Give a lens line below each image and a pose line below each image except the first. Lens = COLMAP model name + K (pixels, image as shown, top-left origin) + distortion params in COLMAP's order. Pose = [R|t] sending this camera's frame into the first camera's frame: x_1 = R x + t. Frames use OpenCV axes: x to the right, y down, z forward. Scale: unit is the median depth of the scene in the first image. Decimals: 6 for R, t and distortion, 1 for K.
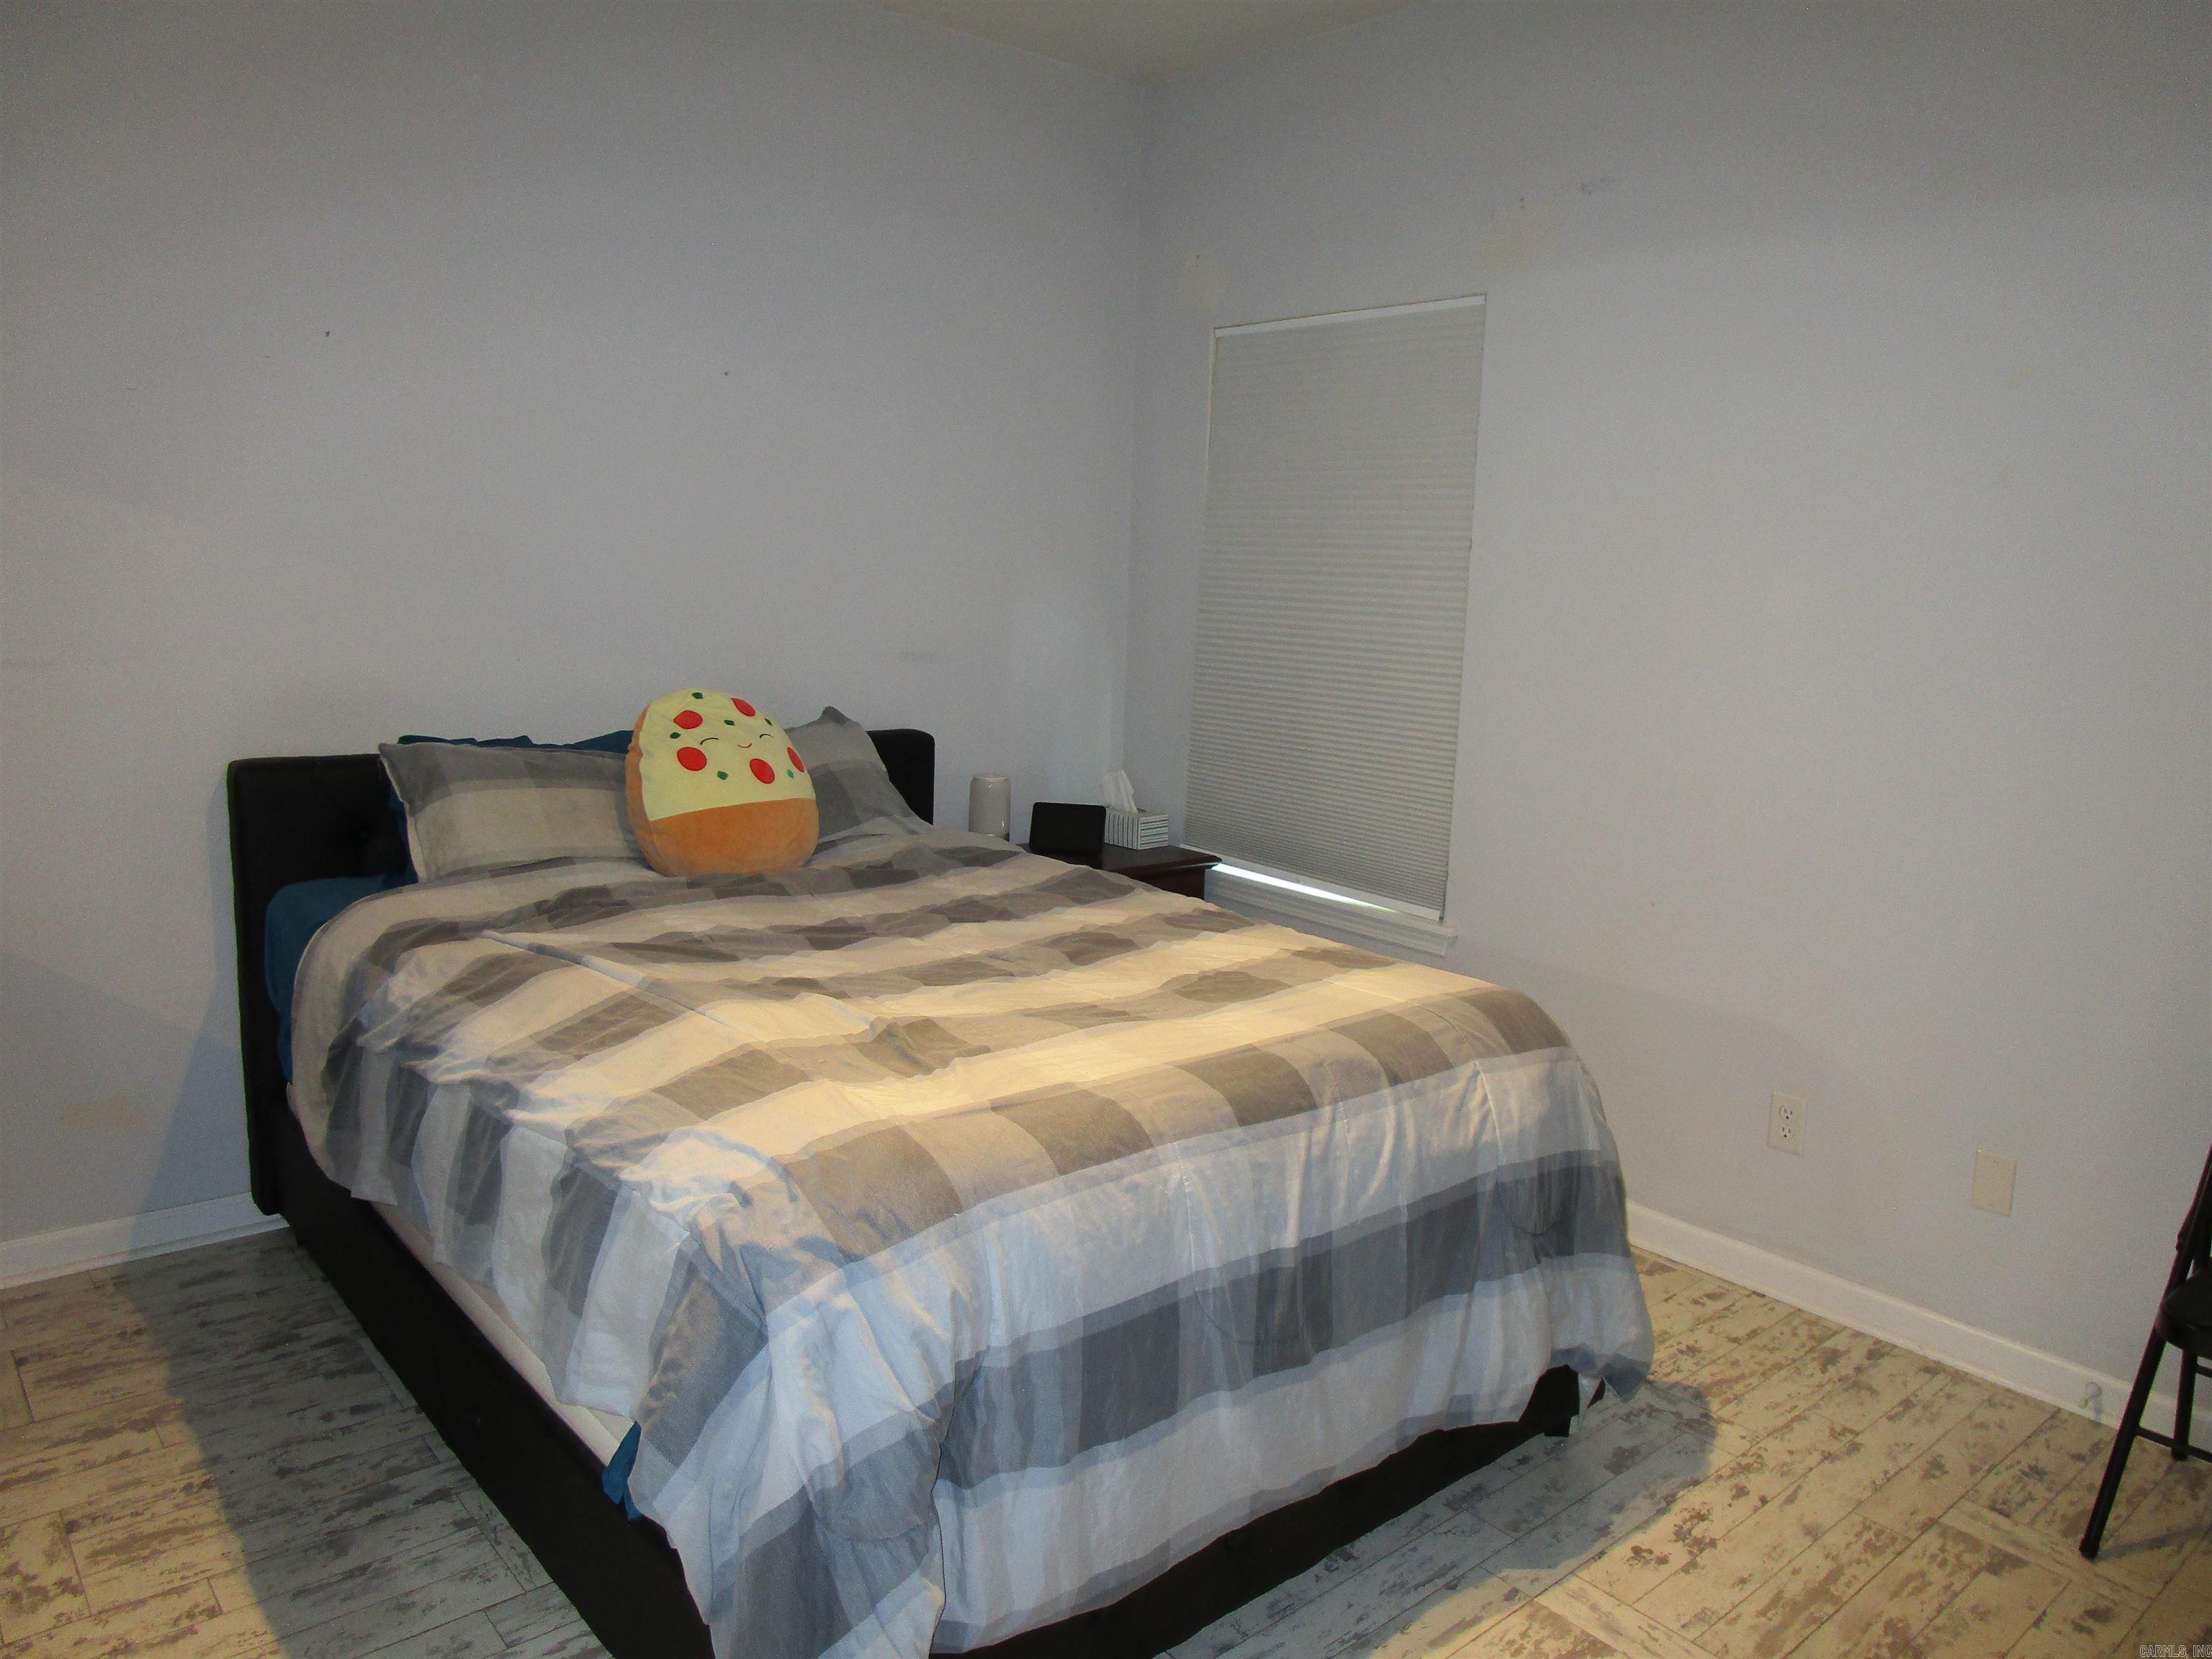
lens RADIAL K [[1584.7, 0, 1141.0], [0, 1584.7, 853.7], [0, 0, 1]] dist [-0.007193, -0.002388]
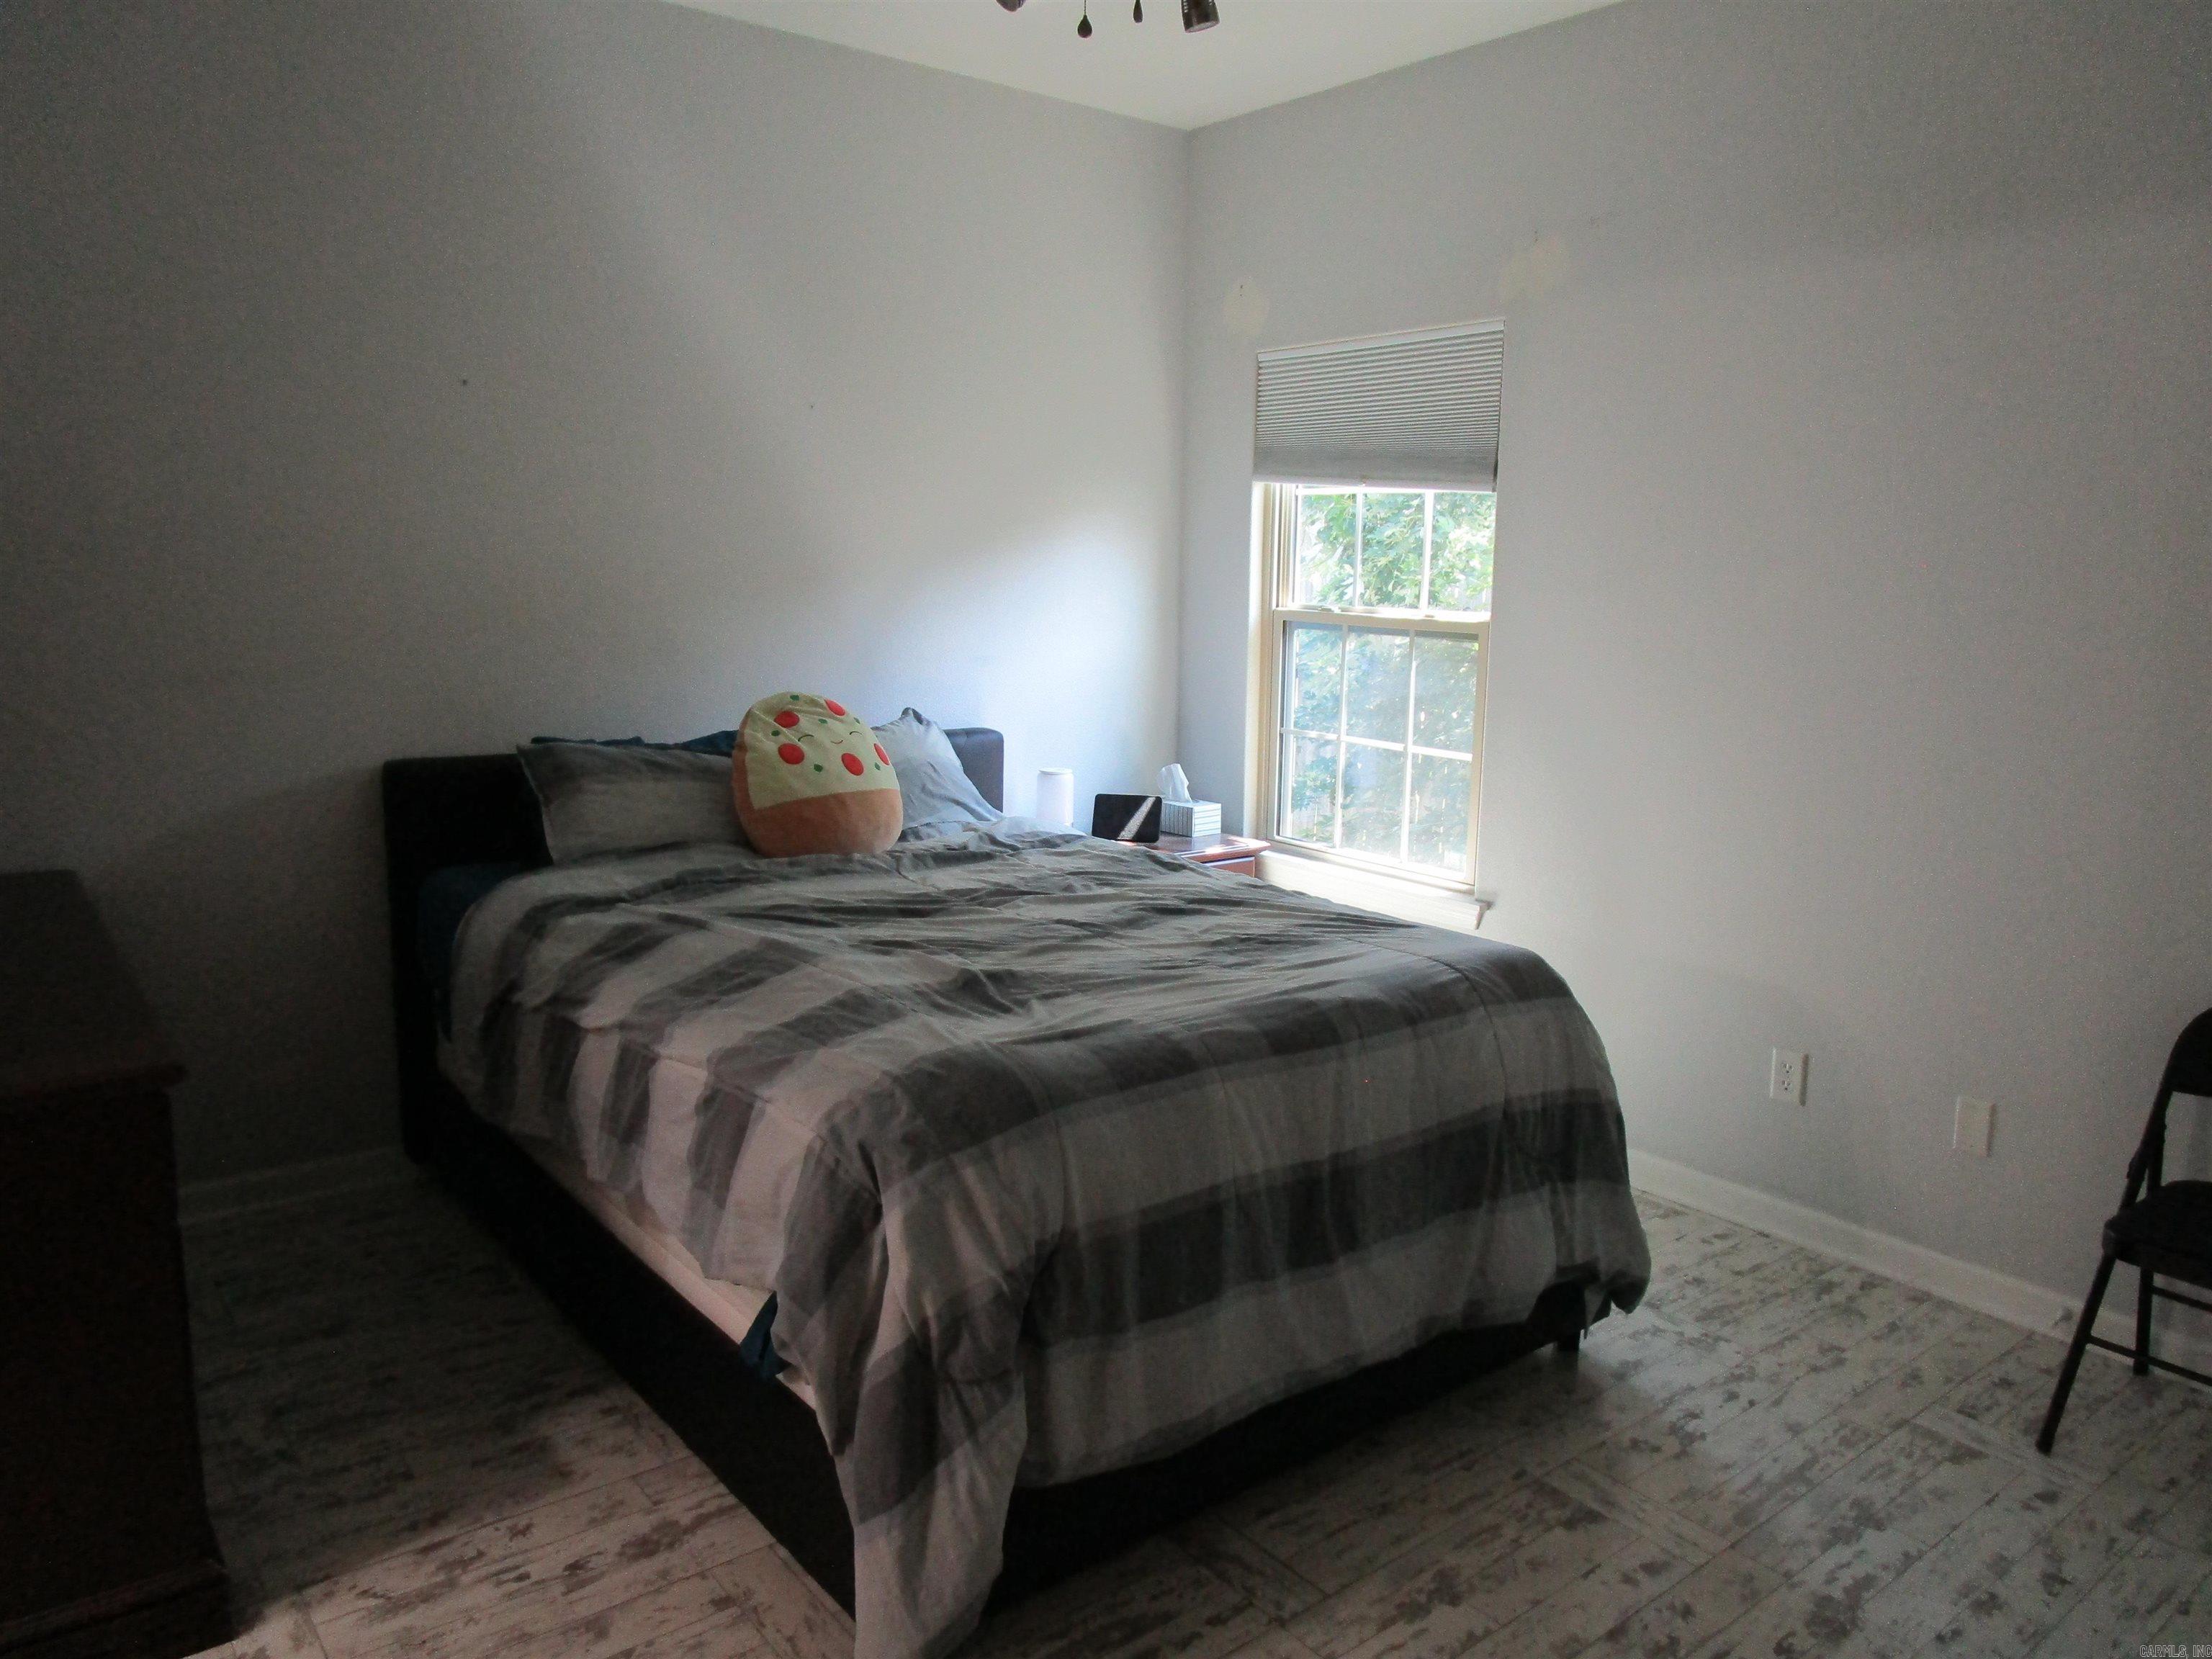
lens RADIAL K [[1579.0, 0, 1106.0], [0, 1579.0, 829.5], [0, 0, 1]] dist [-0.036661, 0.012731]
pose [[0.998118, -0.007484, -0.060860, 0.008554], [0.006482, 0.999841, -0.016636, 0.019365], [0.060975, 0.016210, 0.998008, -0.138596]]
